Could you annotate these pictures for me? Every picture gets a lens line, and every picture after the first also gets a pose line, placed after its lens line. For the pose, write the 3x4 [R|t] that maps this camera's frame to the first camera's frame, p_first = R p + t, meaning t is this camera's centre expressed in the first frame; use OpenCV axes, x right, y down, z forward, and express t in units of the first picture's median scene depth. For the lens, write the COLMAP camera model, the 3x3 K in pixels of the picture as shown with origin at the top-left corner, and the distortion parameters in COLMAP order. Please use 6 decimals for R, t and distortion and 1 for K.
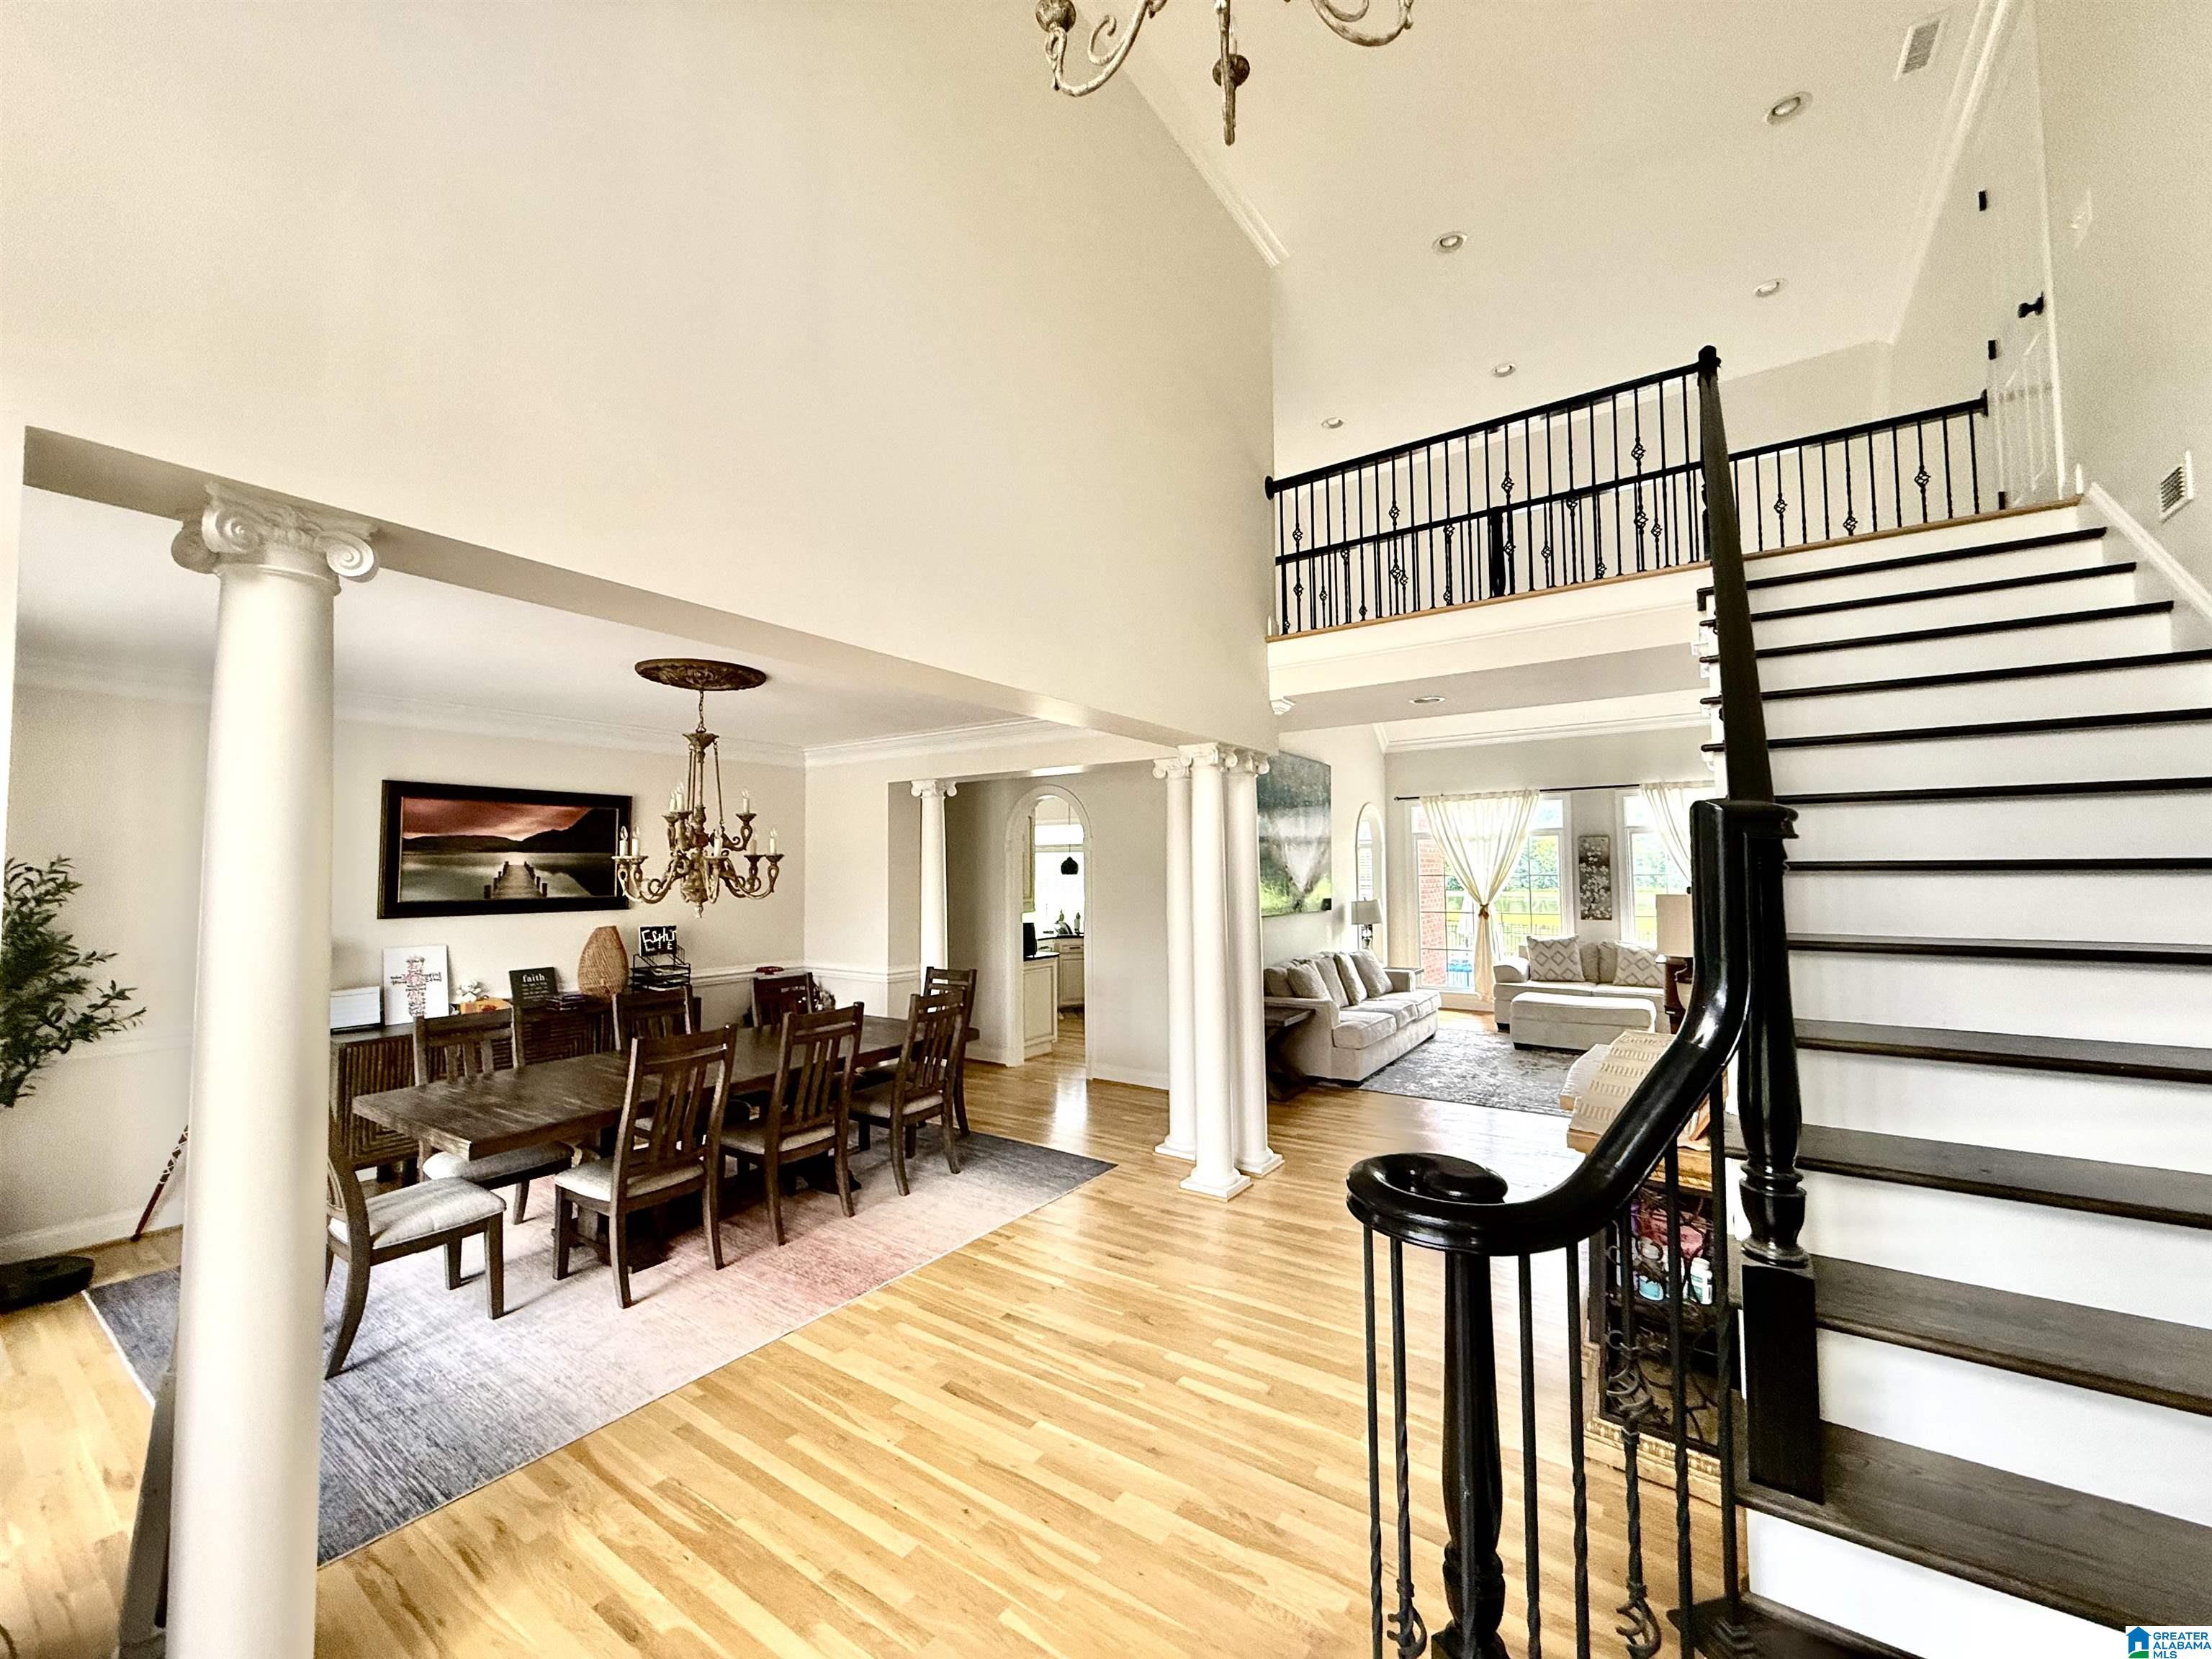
lens RADIAL K [[883.9, 0, 1104.5], [0, 883.9, 829.4], [0, 0, 1]] dist [-0.001005, -0.000011]
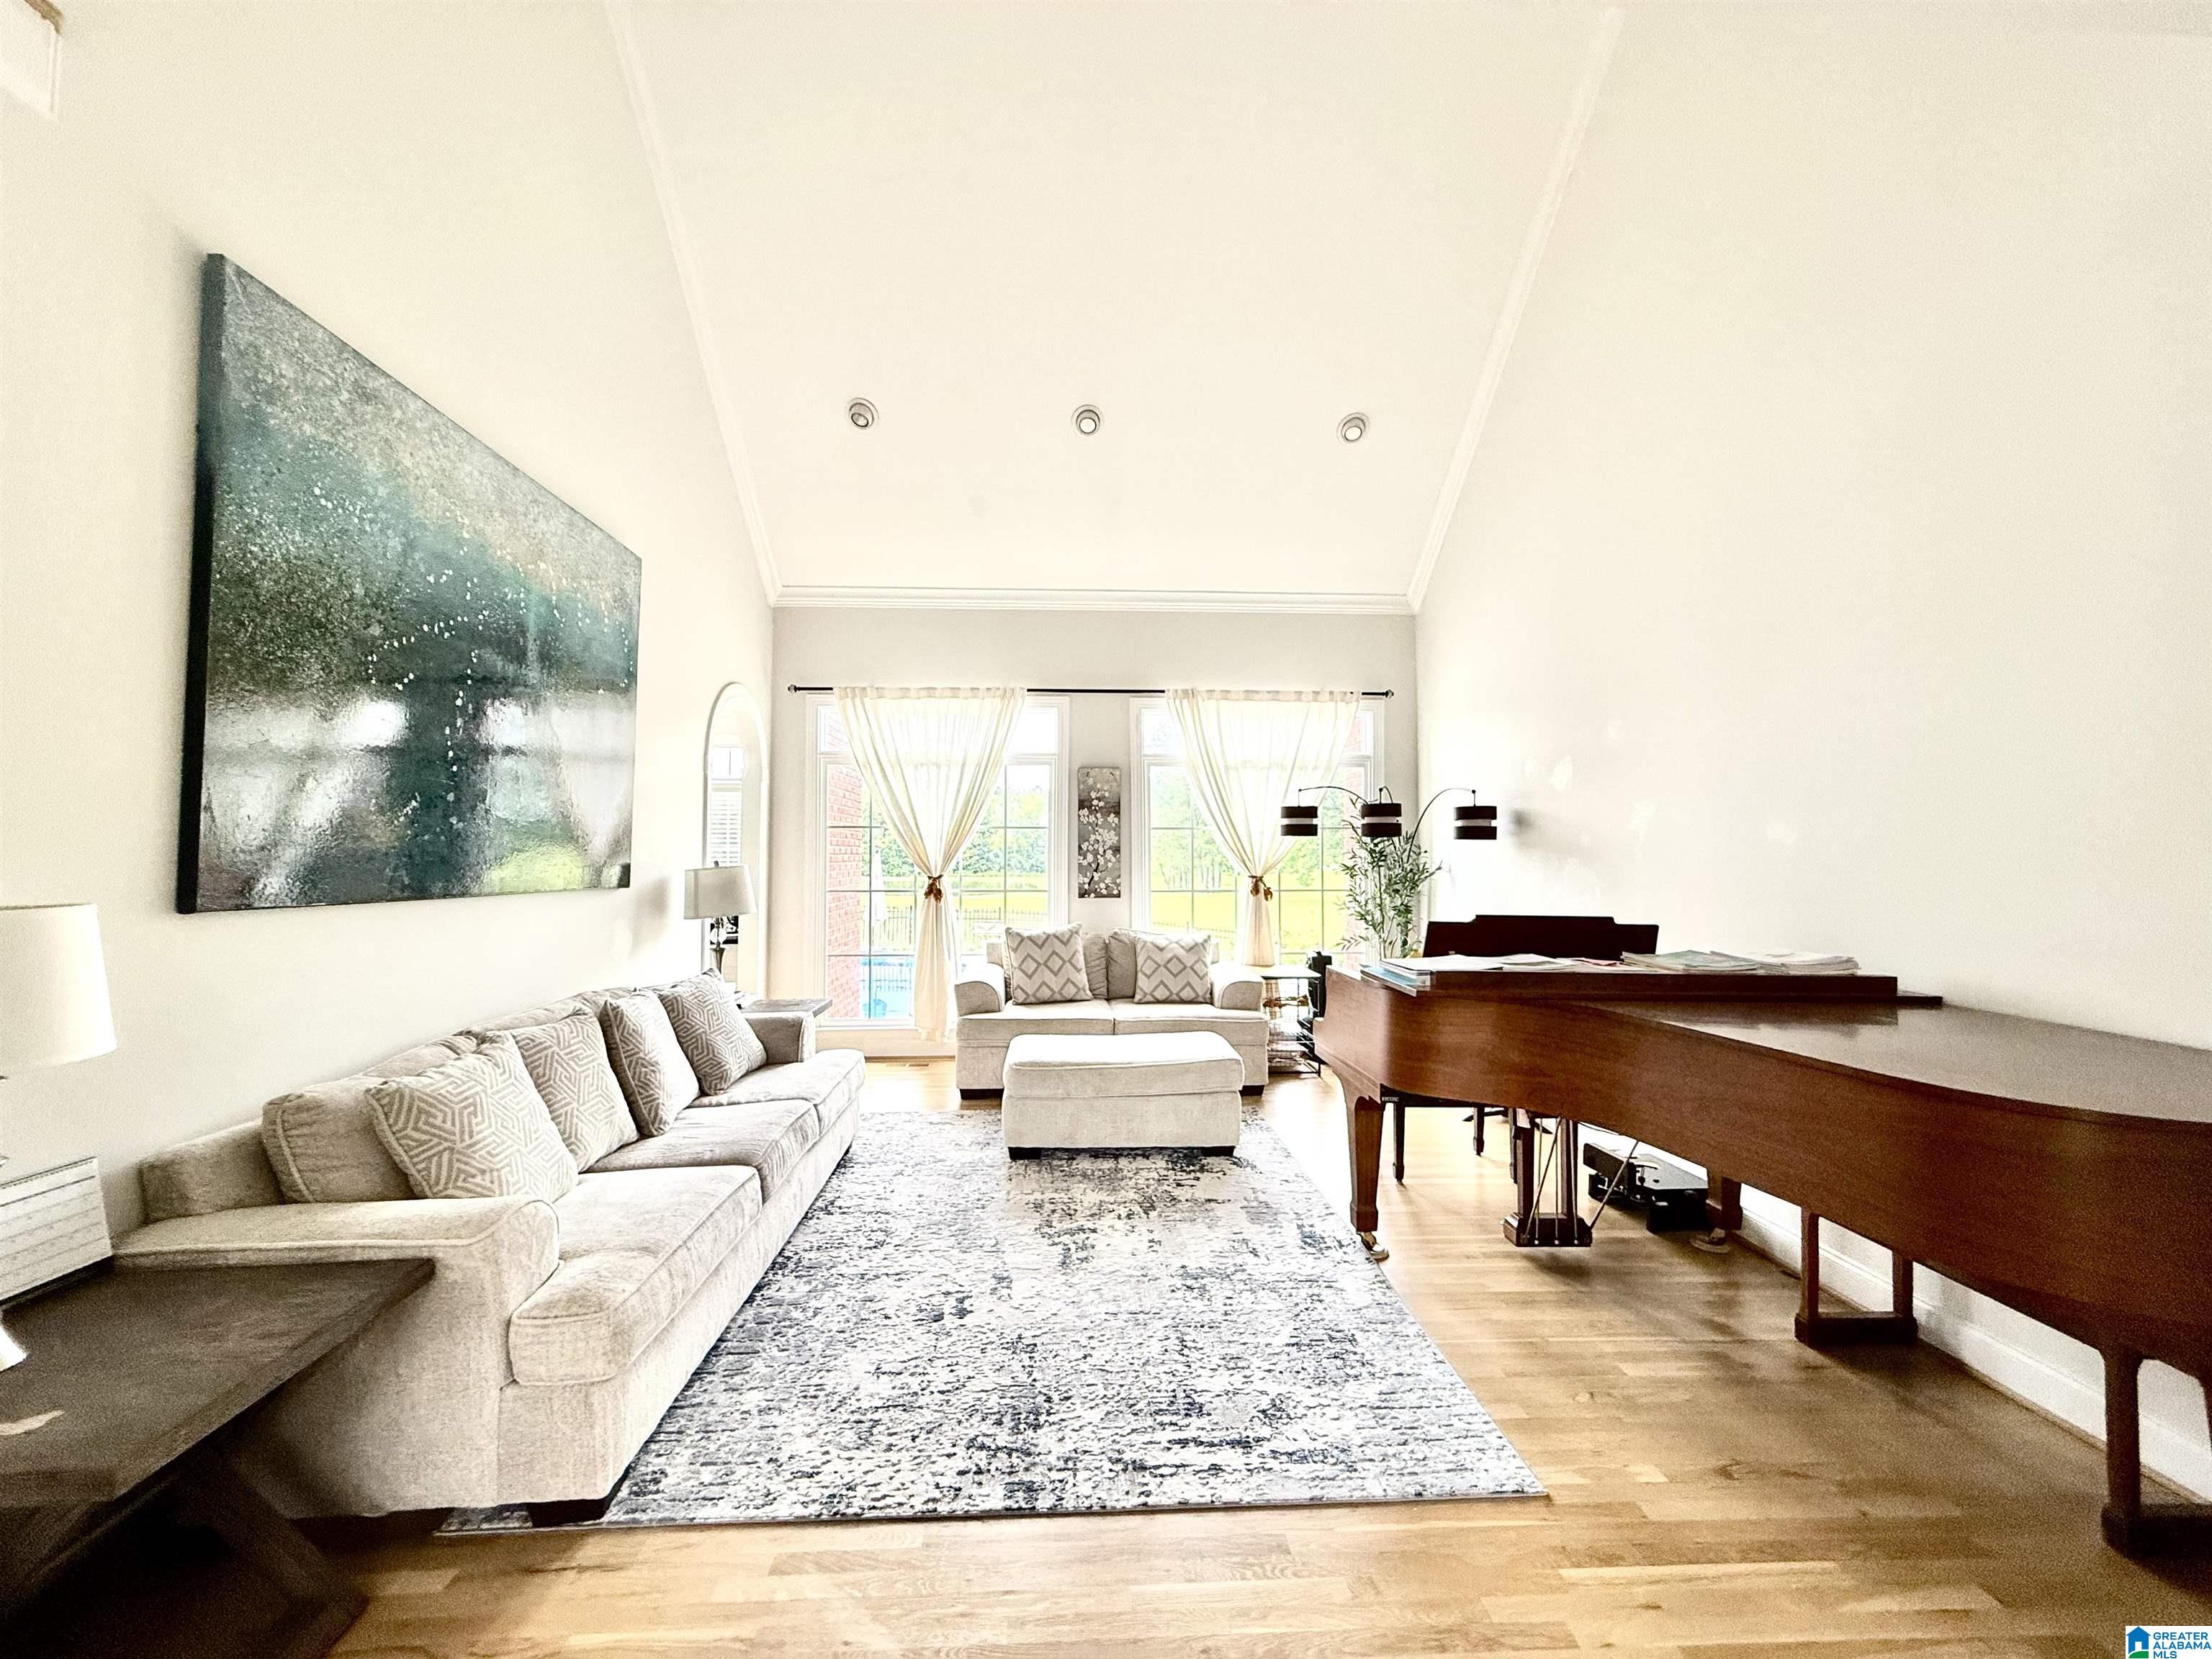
lens RADIAL K [[883.9, 0, 1105.2], [0, 883.9, 830.4], [0, 0, 1]] dist [-0.001005, -0.000011]
pose [[0.793414, 0.027811, 0.608047, 0.172512], [-0.036740, 0.999322, 0.002233, 0.052692], [-0.607573, -0.024111, 0.793898, 0.498469]]
